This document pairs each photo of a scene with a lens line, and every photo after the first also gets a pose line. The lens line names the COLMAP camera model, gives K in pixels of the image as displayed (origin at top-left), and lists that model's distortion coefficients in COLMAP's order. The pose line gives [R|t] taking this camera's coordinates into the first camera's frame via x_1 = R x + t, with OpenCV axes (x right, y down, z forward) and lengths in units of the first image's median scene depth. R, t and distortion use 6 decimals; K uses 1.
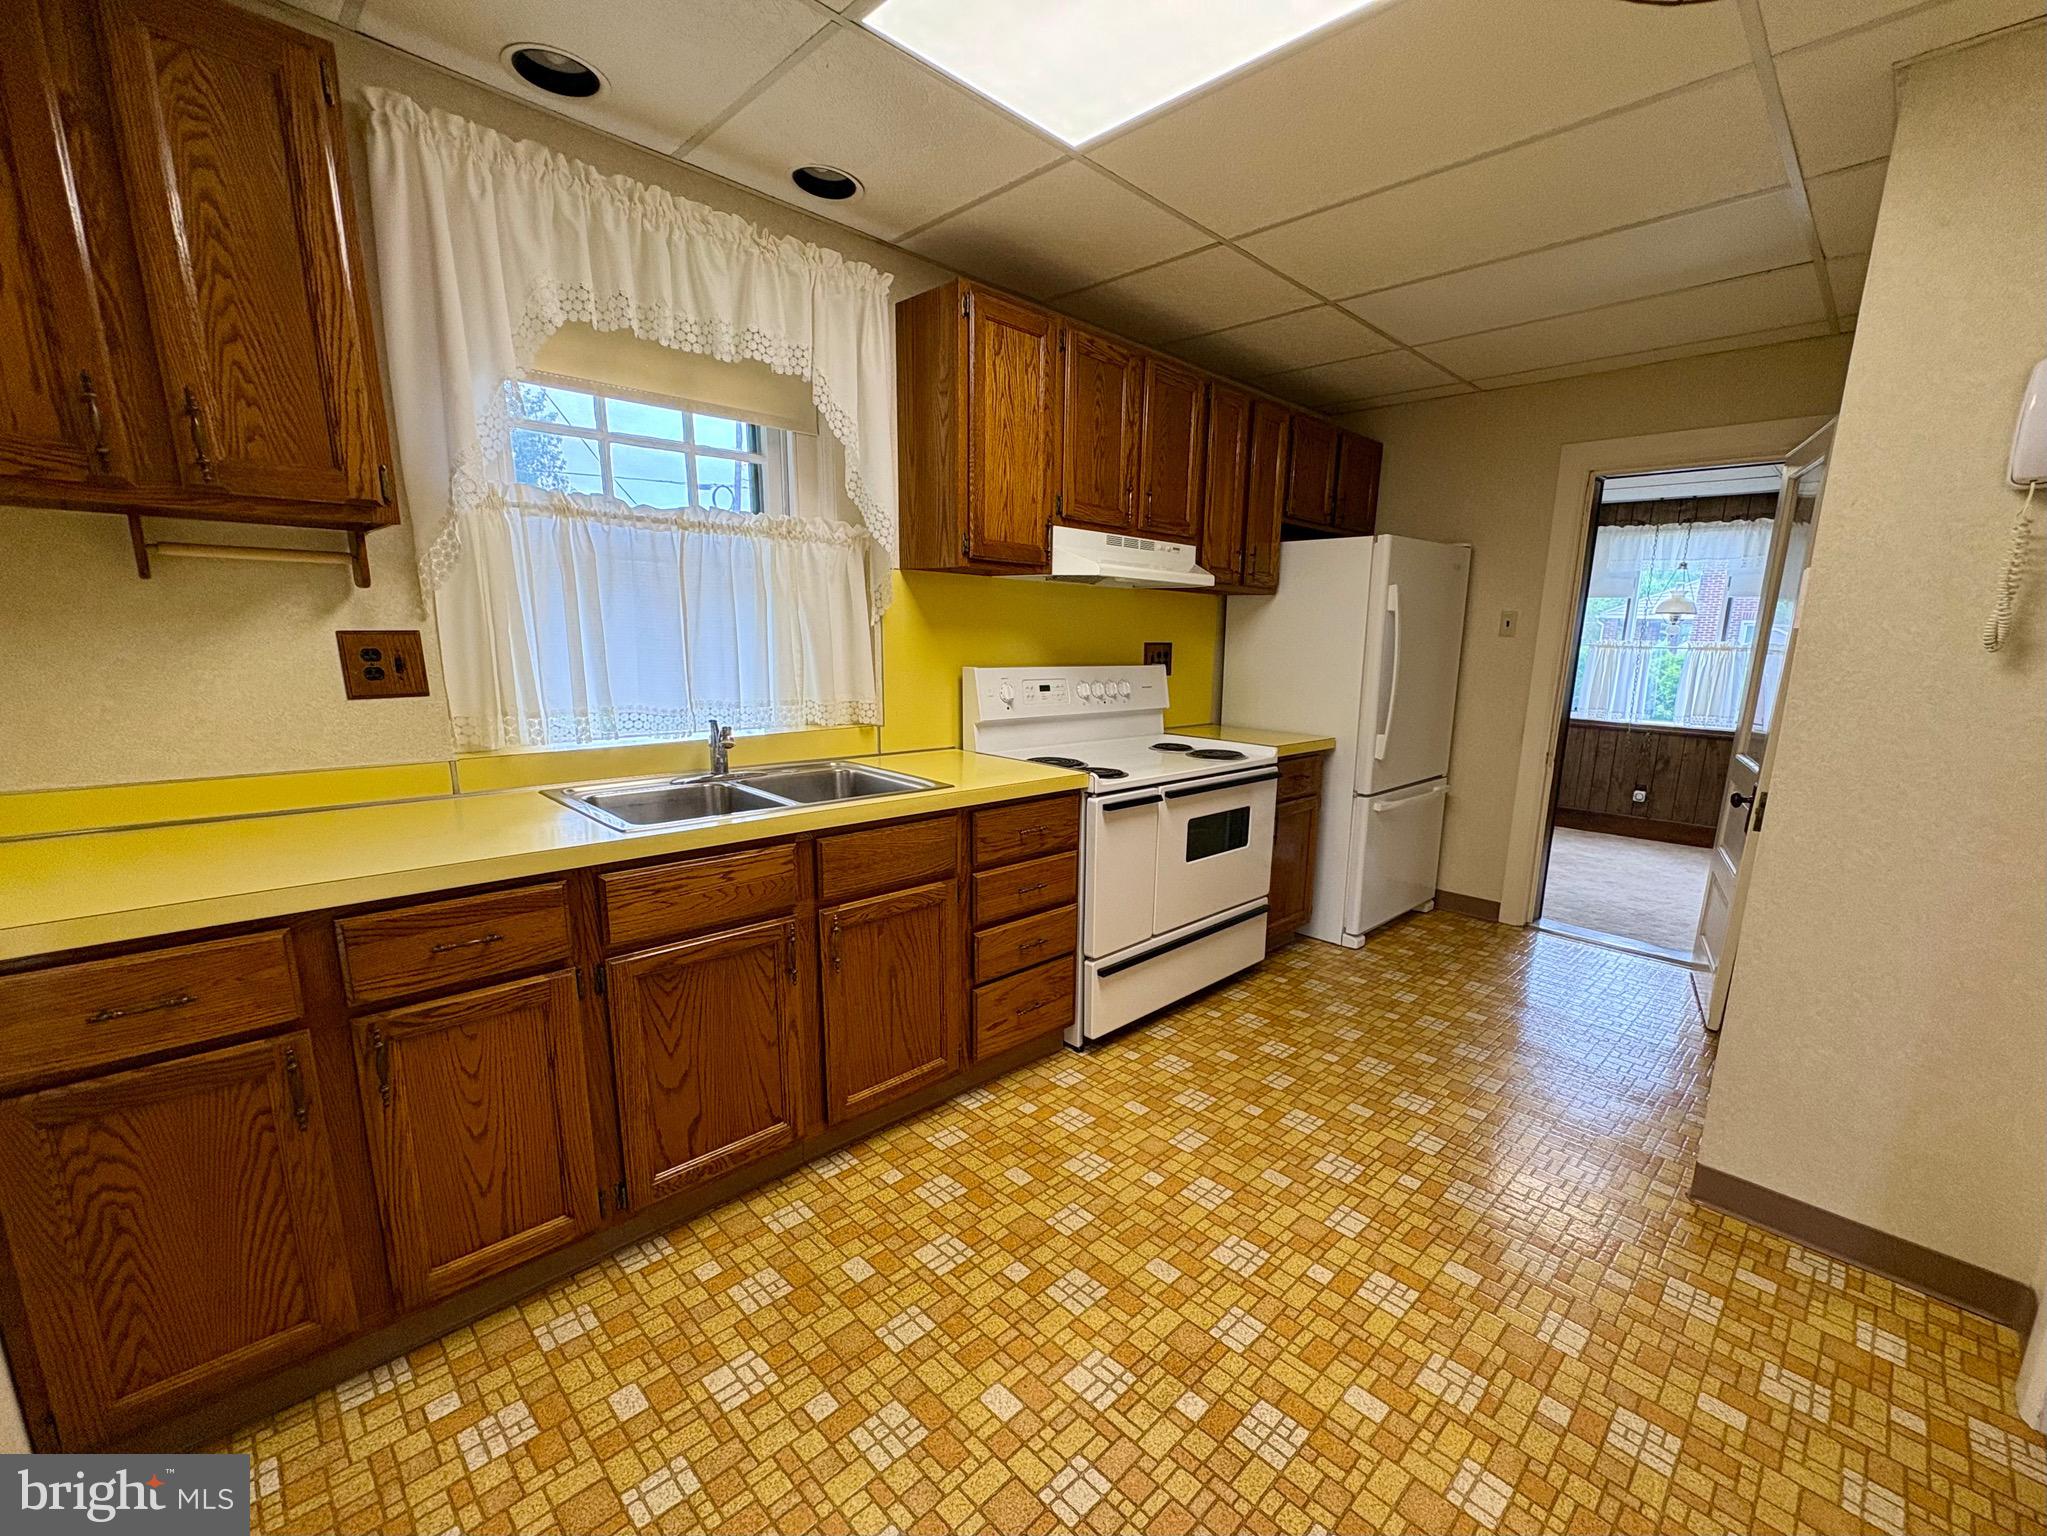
lens RADIAL K [[865.4, 0, 1086.8], [0, 865.4, 812.7], [0, 0, 1]] dist [-0.000209, 0.000014]
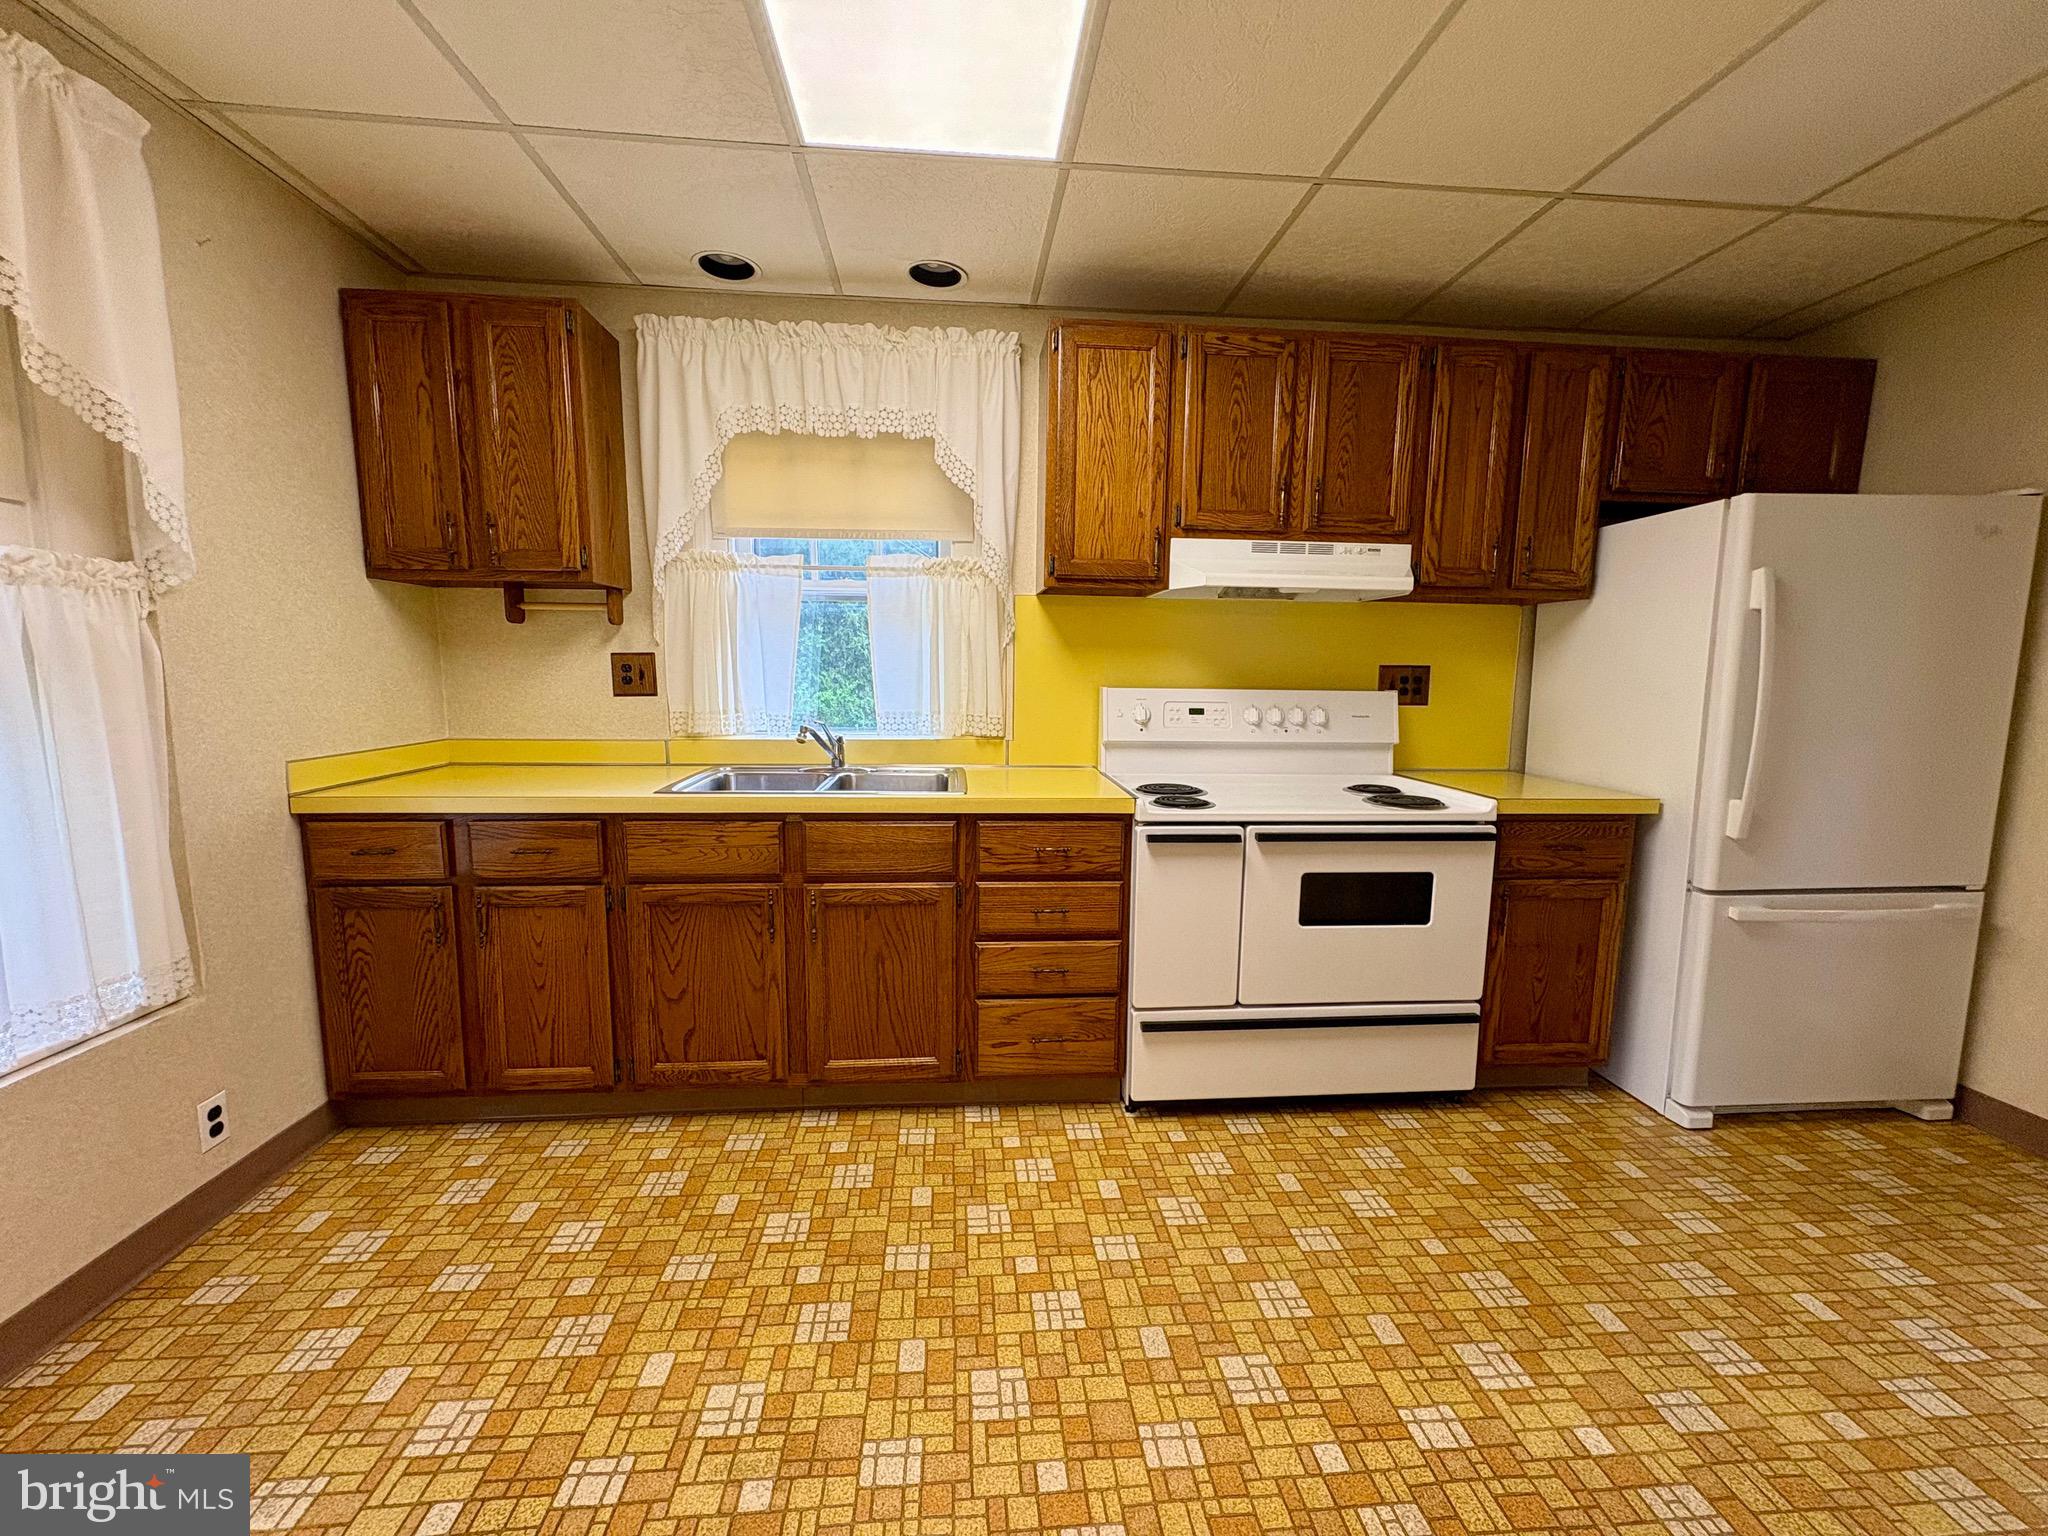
lens RADIAL K [[817.6, 0, 1024.0], [0, 817.6, 768.0], [0, 0, 1]] dist [-0.000393, 0.000392]
pose [[0.746146, 0.066606, -0.662443, 0.490190], [-0.131770, 0.990075, -0.048872, -0.020076], [0.652613, 0.123756, 0.747517, 0.282754]]
